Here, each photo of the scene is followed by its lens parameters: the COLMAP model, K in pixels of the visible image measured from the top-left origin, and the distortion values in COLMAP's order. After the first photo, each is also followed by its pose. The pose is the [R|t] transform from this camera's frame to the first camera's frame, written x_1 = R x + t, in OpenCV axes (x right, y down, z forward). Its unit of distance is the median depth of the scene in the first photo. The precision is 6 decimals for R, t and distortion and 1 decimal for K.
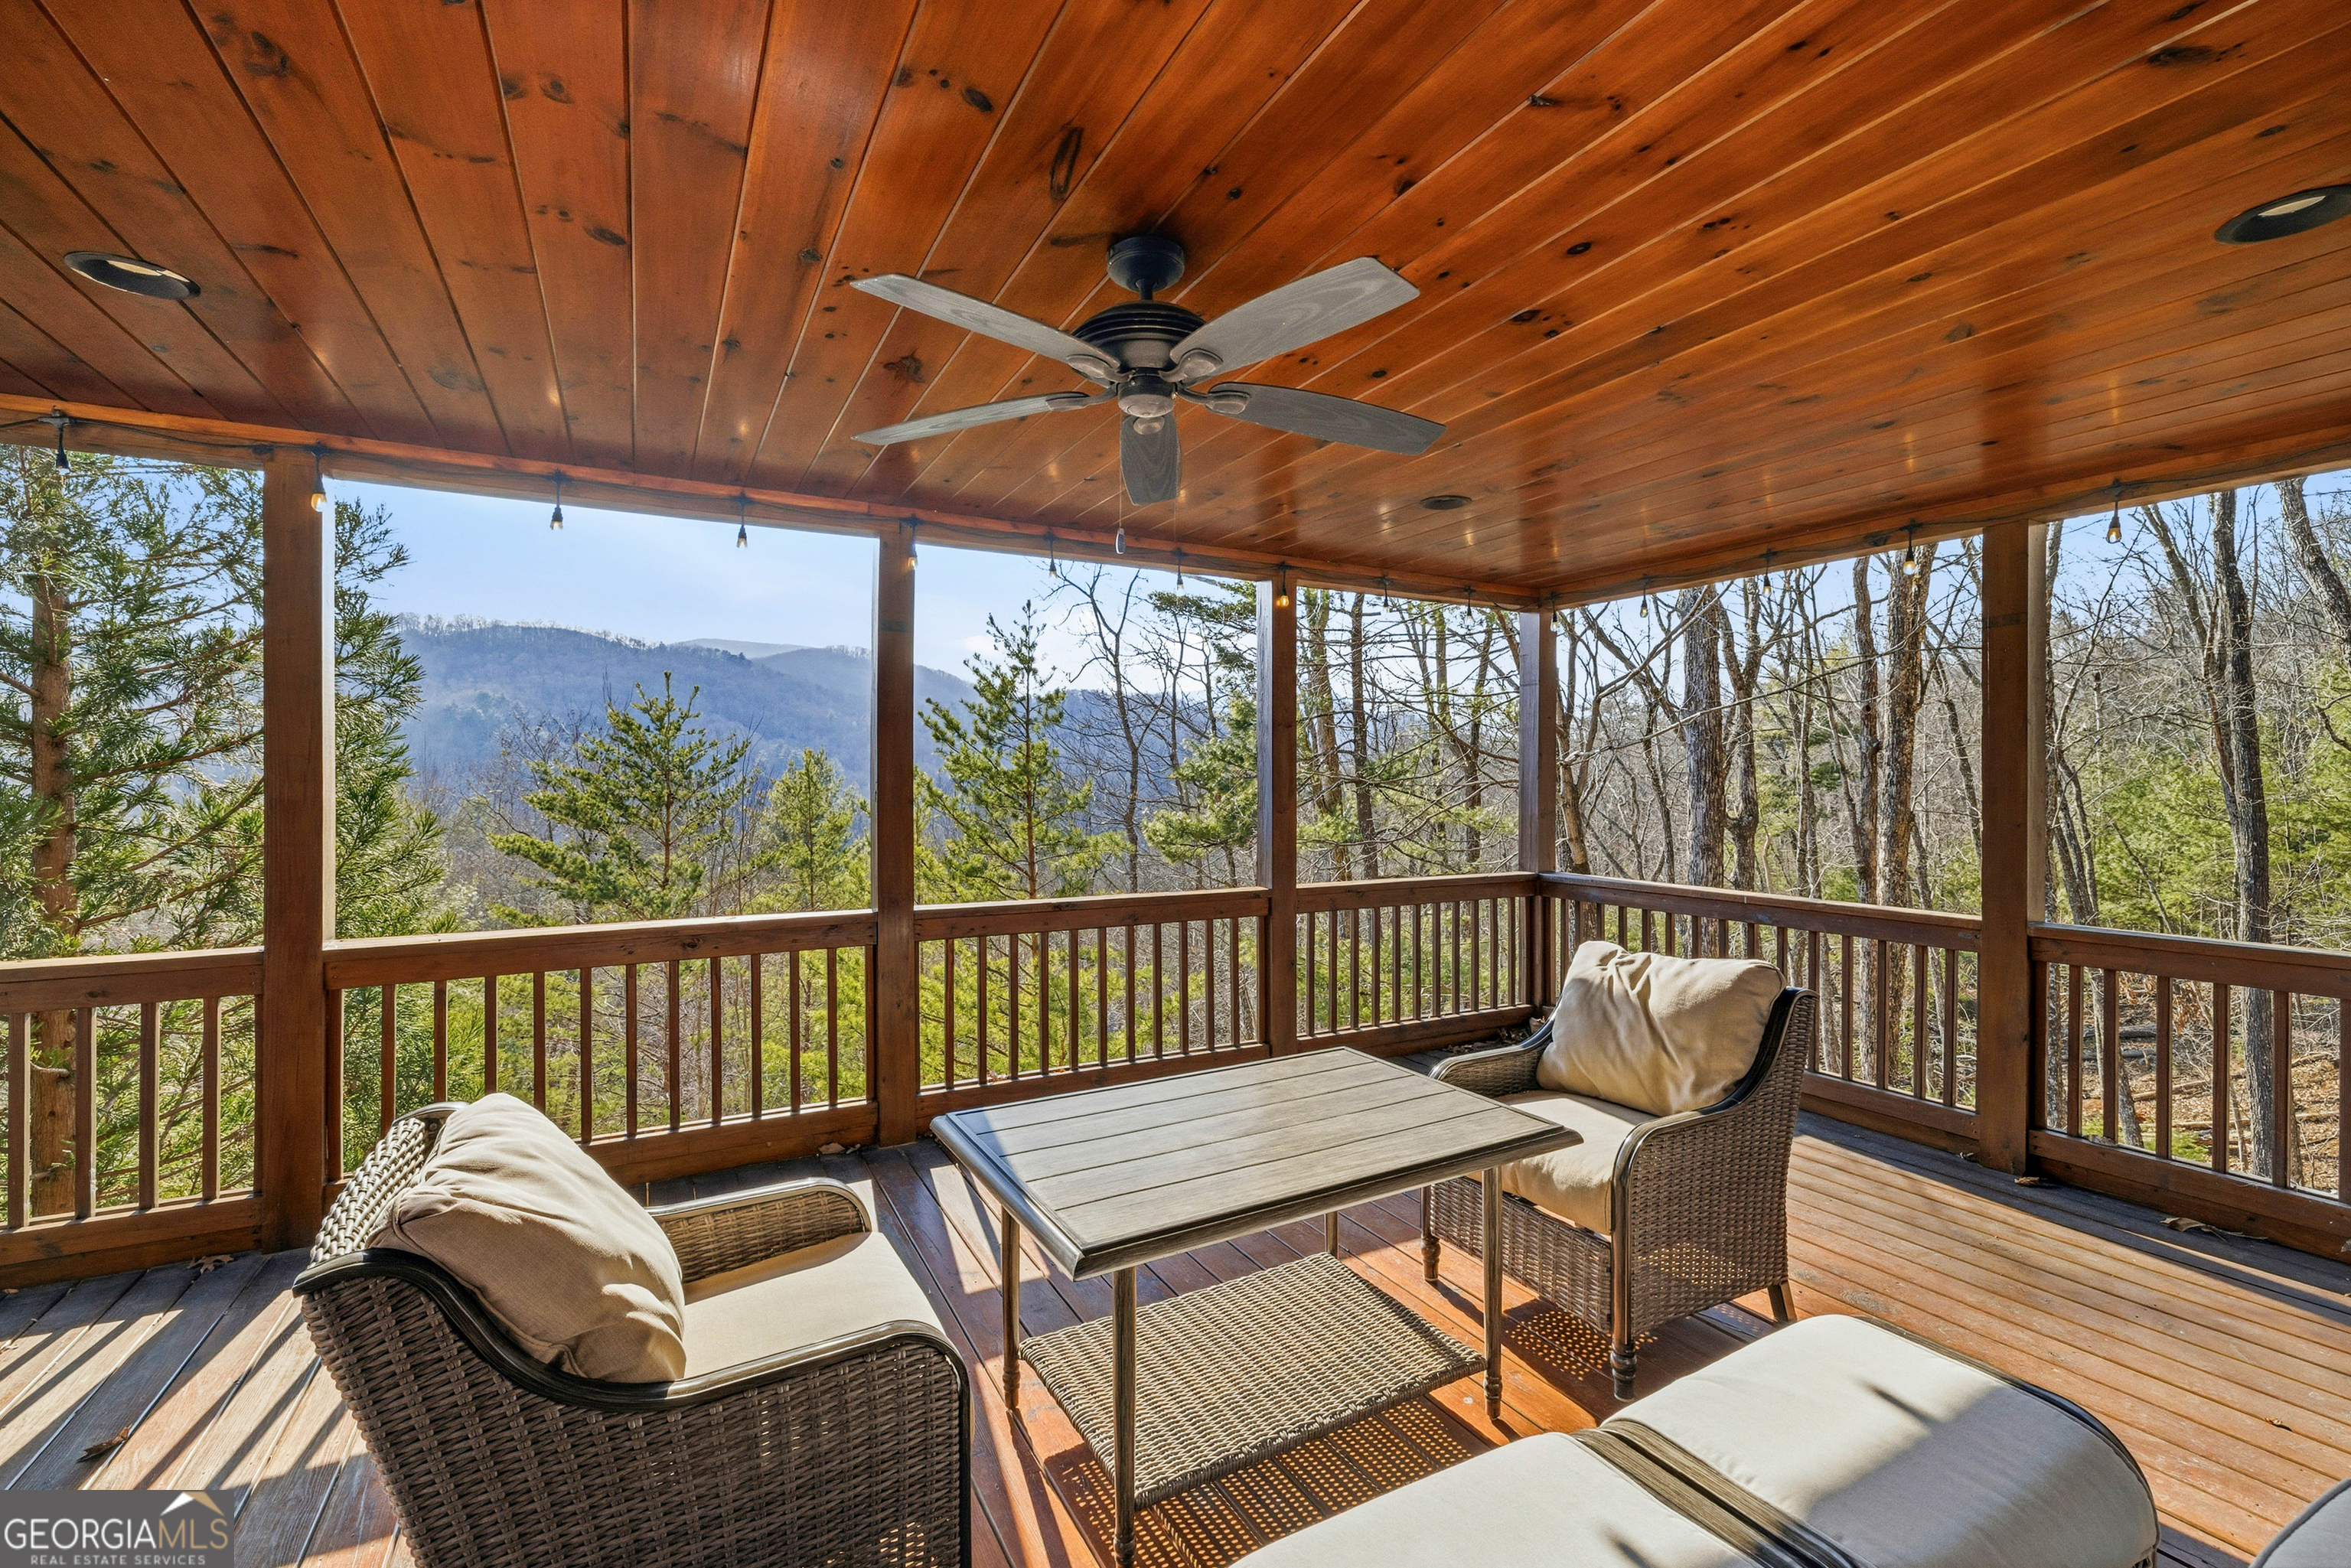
lens RADIAL K [[1010.3, 0, 1175.1], [0, 1010.3, 775.4], [0, 0, 1]] dist [0.015496, 0.000150]
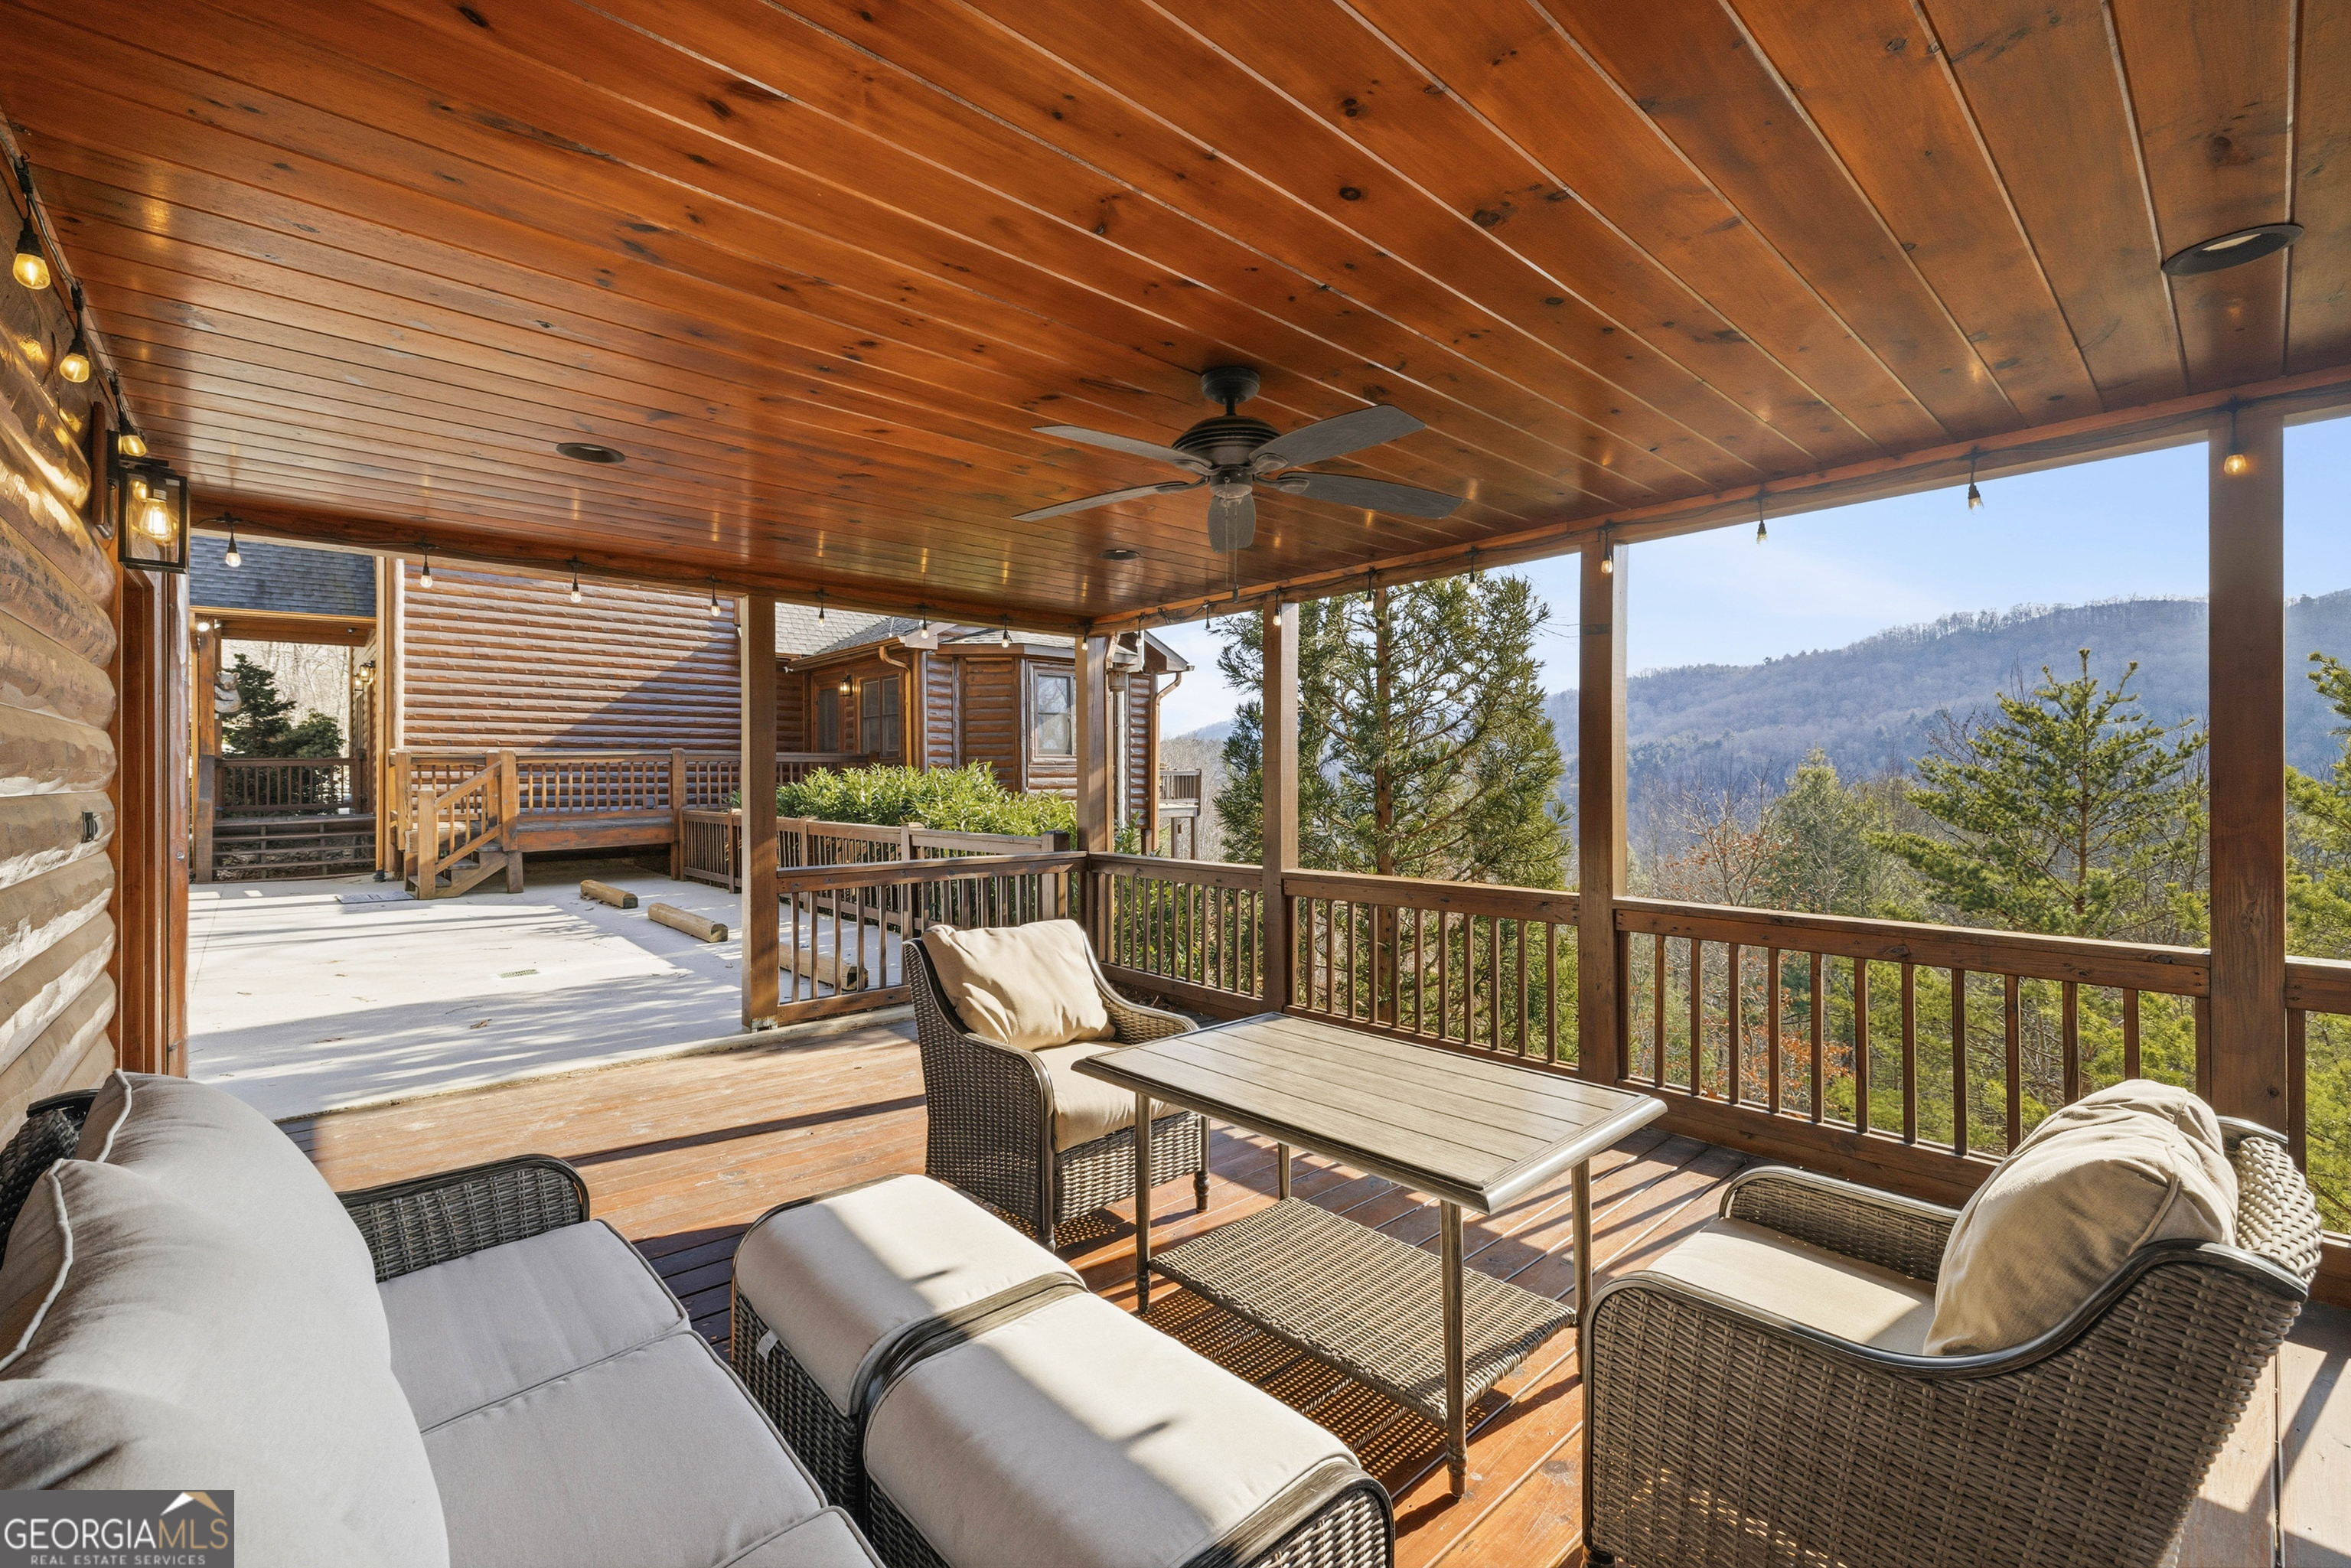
lens RADIAL K [[998.6, 0, 1175.5], [0, 998.6, 784.0], [0, 0, 1]] dist [0.000137, -0.000002]
pose [[0.217622, 0.006649, -0.976011, 0.536578], [0.003398, 0.999966, 0.007570, 0.004074], [0.976027, -0.004964, 0.217592, 0.277673]]
